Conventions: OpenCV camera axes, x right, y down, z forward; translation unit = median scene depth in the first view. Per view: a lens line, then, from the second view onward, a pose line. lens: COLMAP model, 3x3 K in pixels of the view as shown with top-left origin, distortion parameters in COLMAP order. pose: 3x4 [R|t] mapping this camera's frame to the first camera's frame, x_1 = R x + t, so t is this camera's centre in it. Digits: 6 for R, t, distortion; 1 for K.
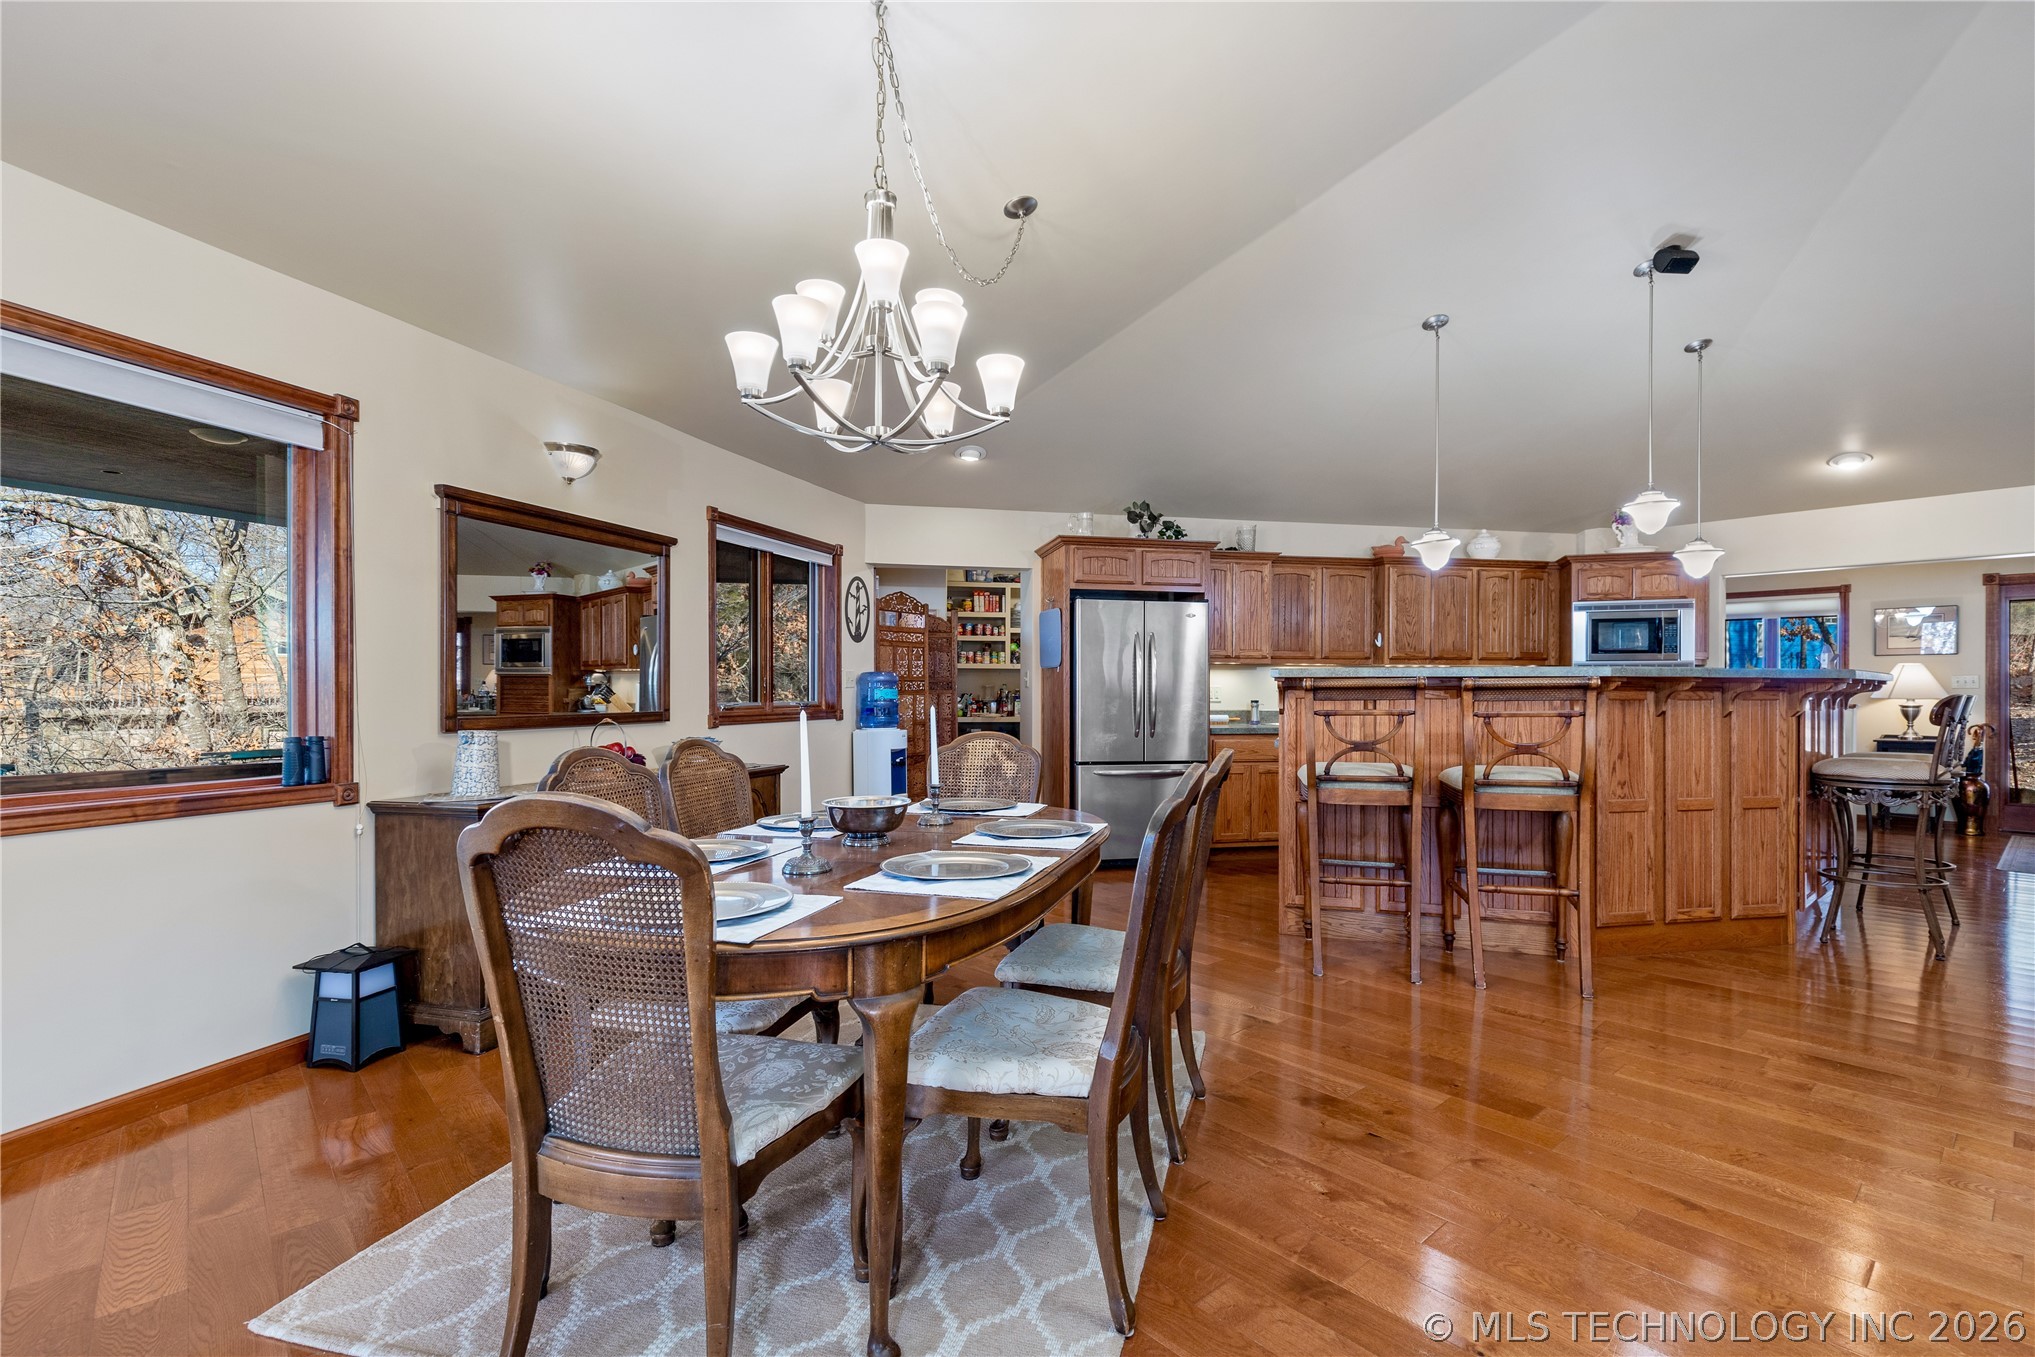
lens RADIAL K [[926.9, 0, 1008.1], [0, 926.9, 684.9], [0, 0, 1]] dist [0.010890, -0.001965]
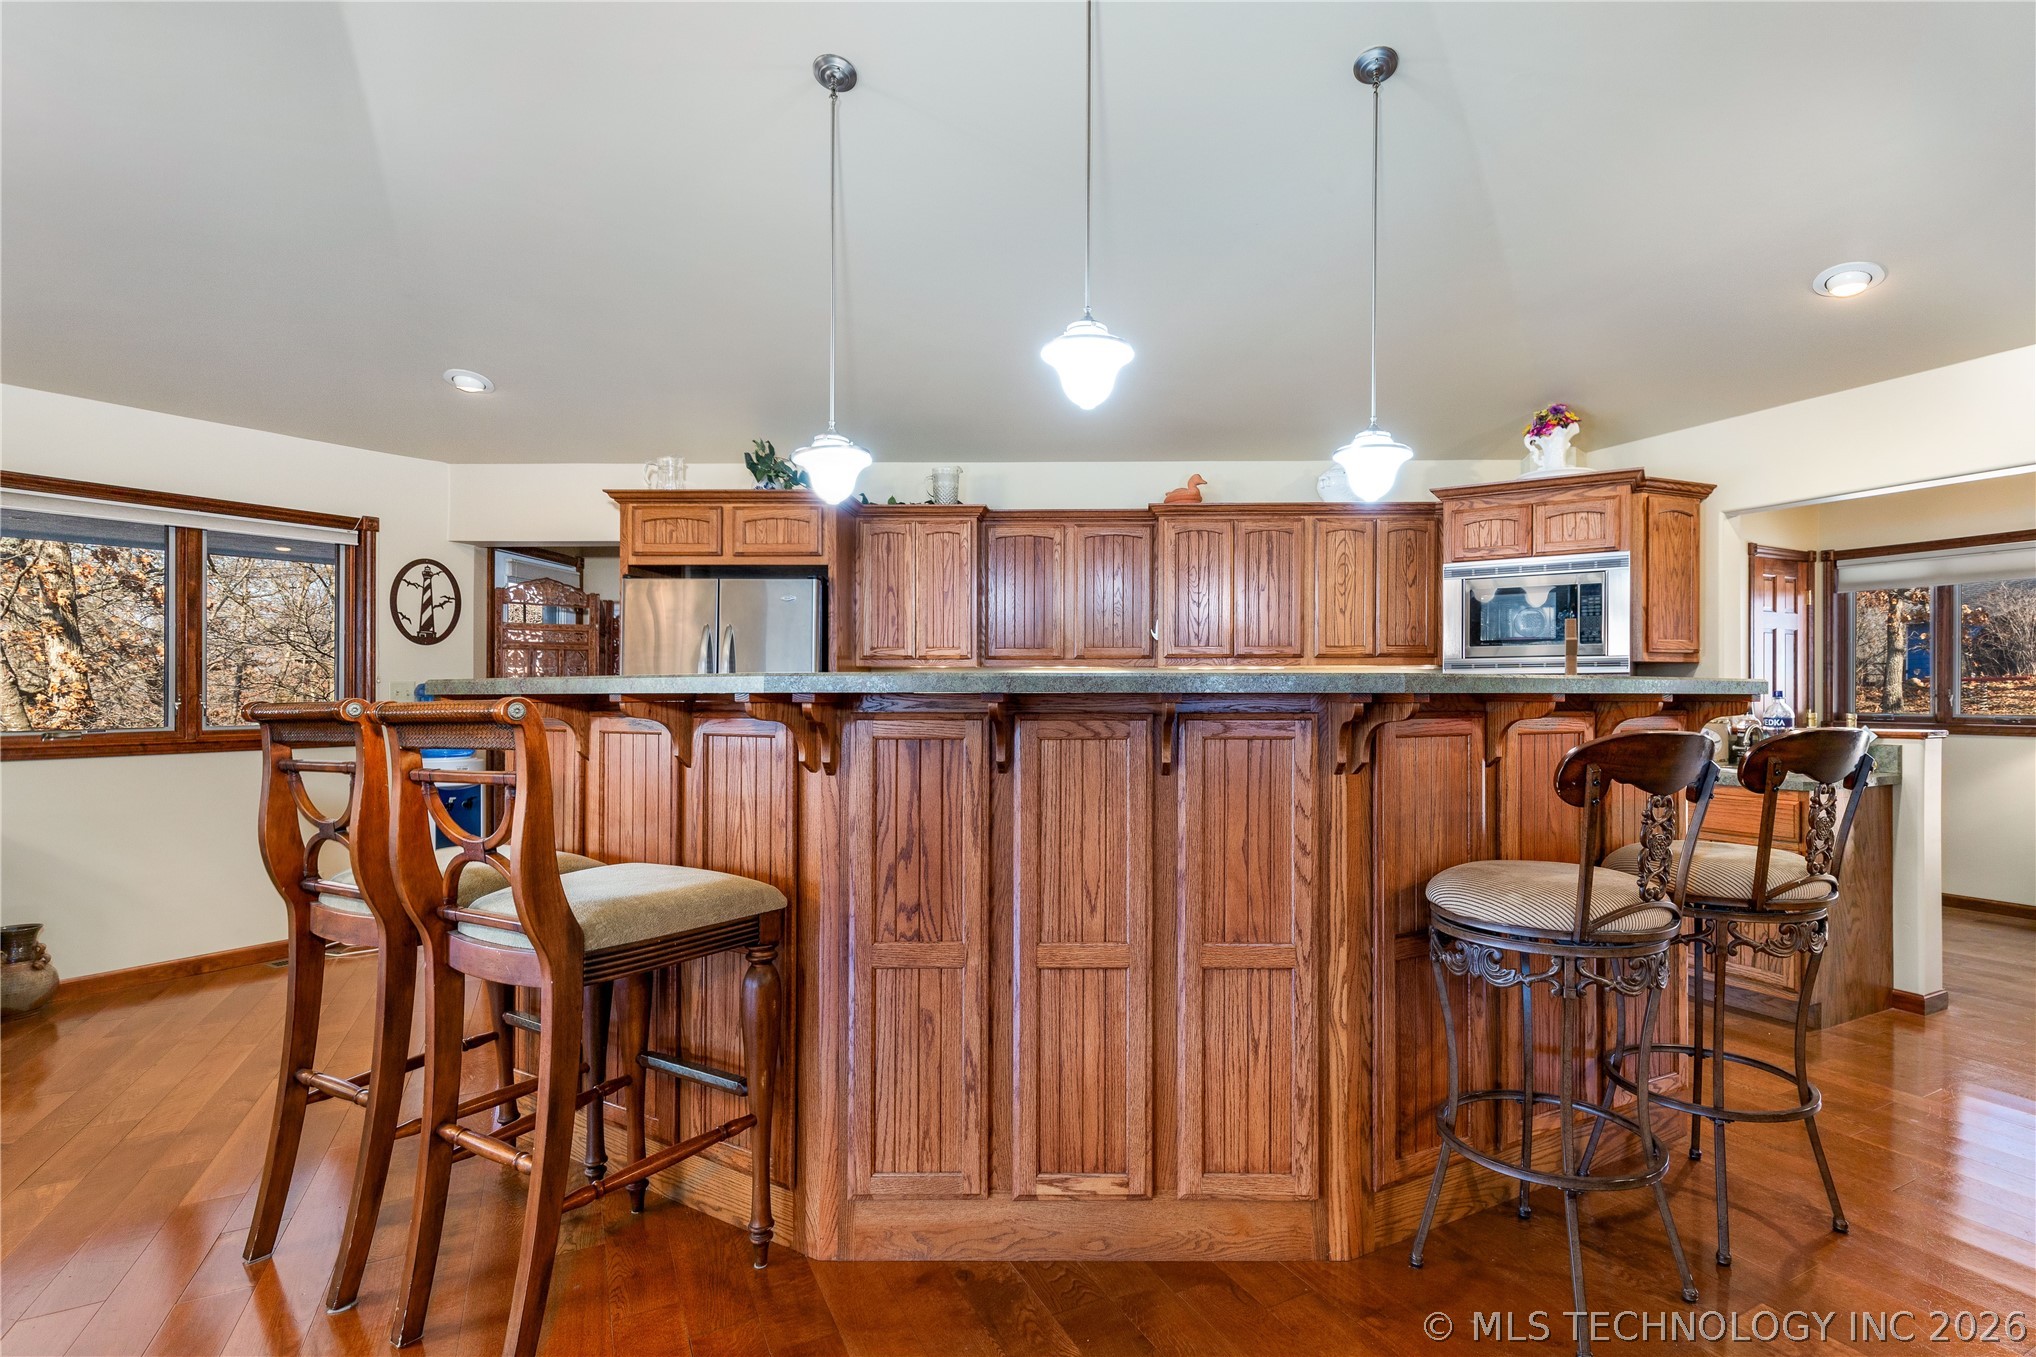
lens RADIAL K [[988.8, 0, 1088.2], [0, 988.8, 683.4], [0, 0, 1]] dist [0.000962, 0.000521]
pose [[0.978339, -0.006617, -0.206903, 0.539018], [0.005760, 0.999972, -0.004742, -0.007084], [0.206929, 0.003447, 0.978350, 0.315021]]
